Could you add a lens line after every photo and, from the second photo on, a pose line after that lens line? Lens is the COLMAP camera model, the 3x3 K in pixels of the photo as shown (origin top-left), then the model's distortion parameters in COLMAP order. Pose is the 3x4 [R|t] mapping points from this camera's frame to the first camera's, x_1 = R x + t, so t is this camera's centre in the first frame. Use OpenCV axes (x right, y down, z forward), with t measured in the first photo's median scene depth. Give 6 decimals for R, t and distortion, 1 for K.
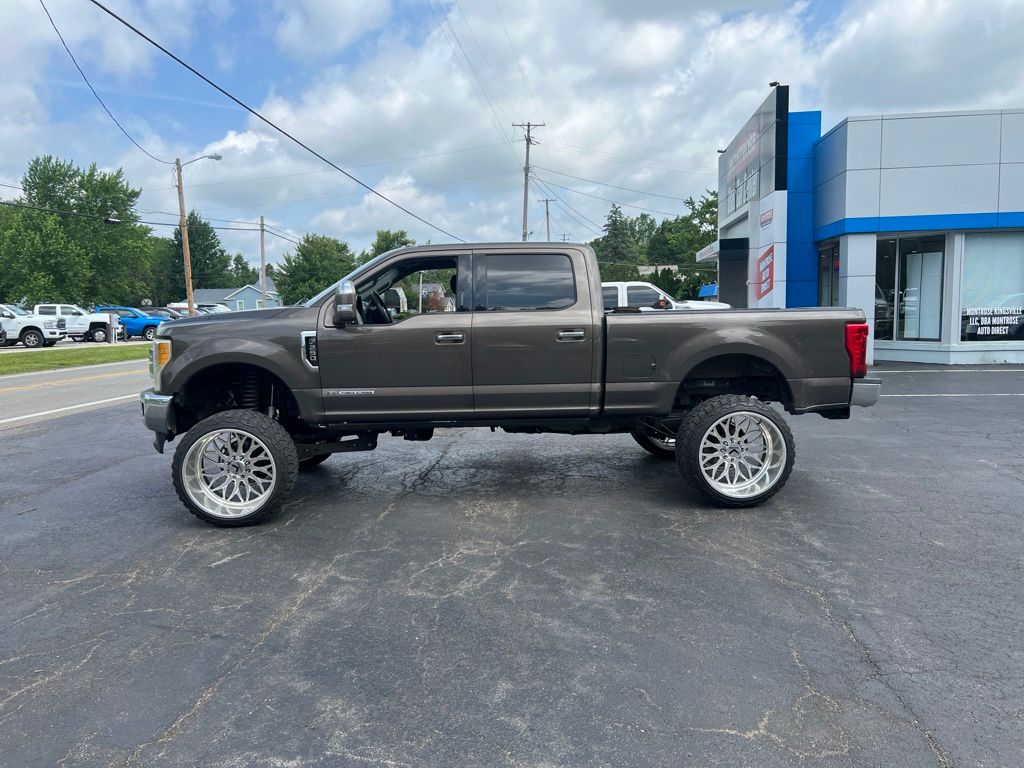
lens RADIAL K [[772.9, 0, 511.7], [0, 772.9, 385.6], [0, 0, 1]] dist [0.036010, -0.042843]
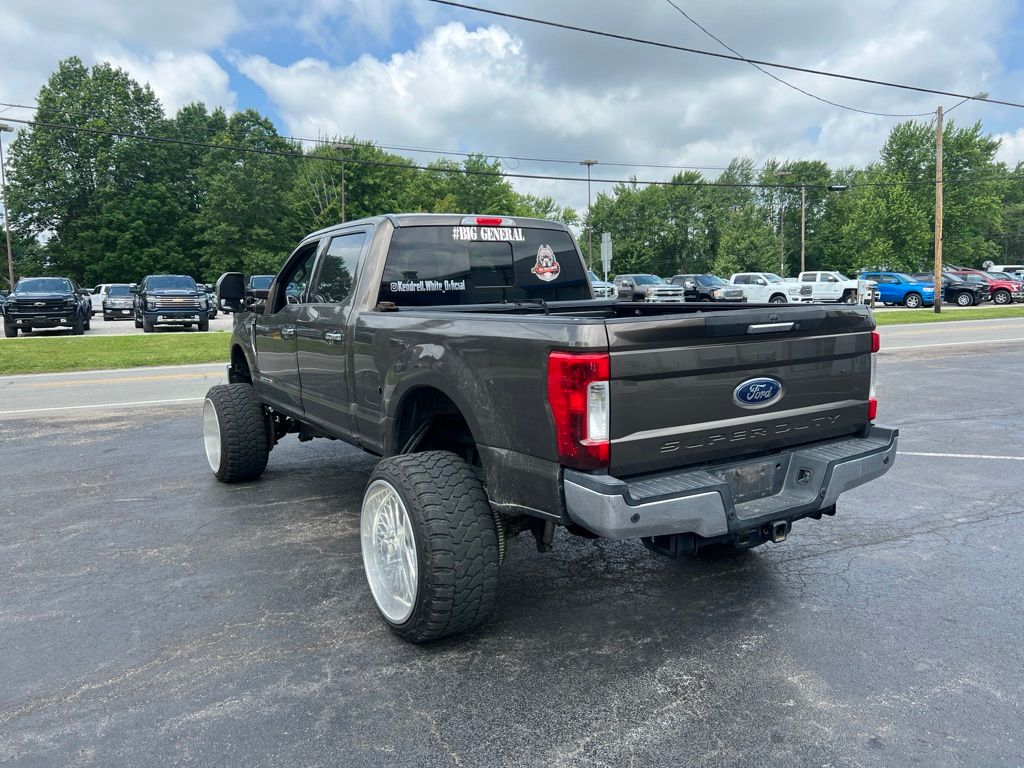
lens RADIAL K [[772.9, 0, 511.2], [0, 772.9, 383.0], [0, 0, 1]] dist [0.036010, -0.042843]
pose [[0.488740, 0.111336, -0.865296, 0.152270], [-0.071932, 0.993589, 0.087214, -0.018118], [0.869459, 0.019617, 0.493615, 0.138324]]
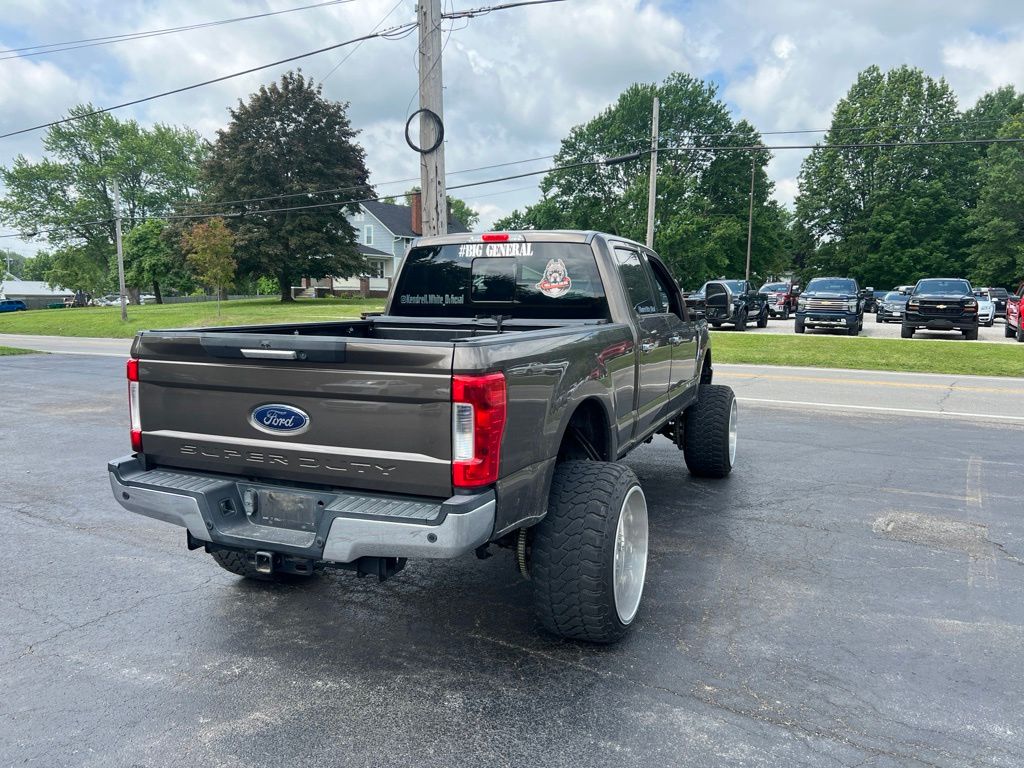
lens RADIAL K [[772.9, 0, 510.5], [0, 772.9, 385.2], [0, 0, 1]] dist [0.036010, -0.042843]
pose [[-0.447973, 0.117252, -0.886325, 0.175926], [-0.083555, 0.981533, 0.172078, -0.161790], [0.890134, 0.151143, -0.429904, 1.442943]]
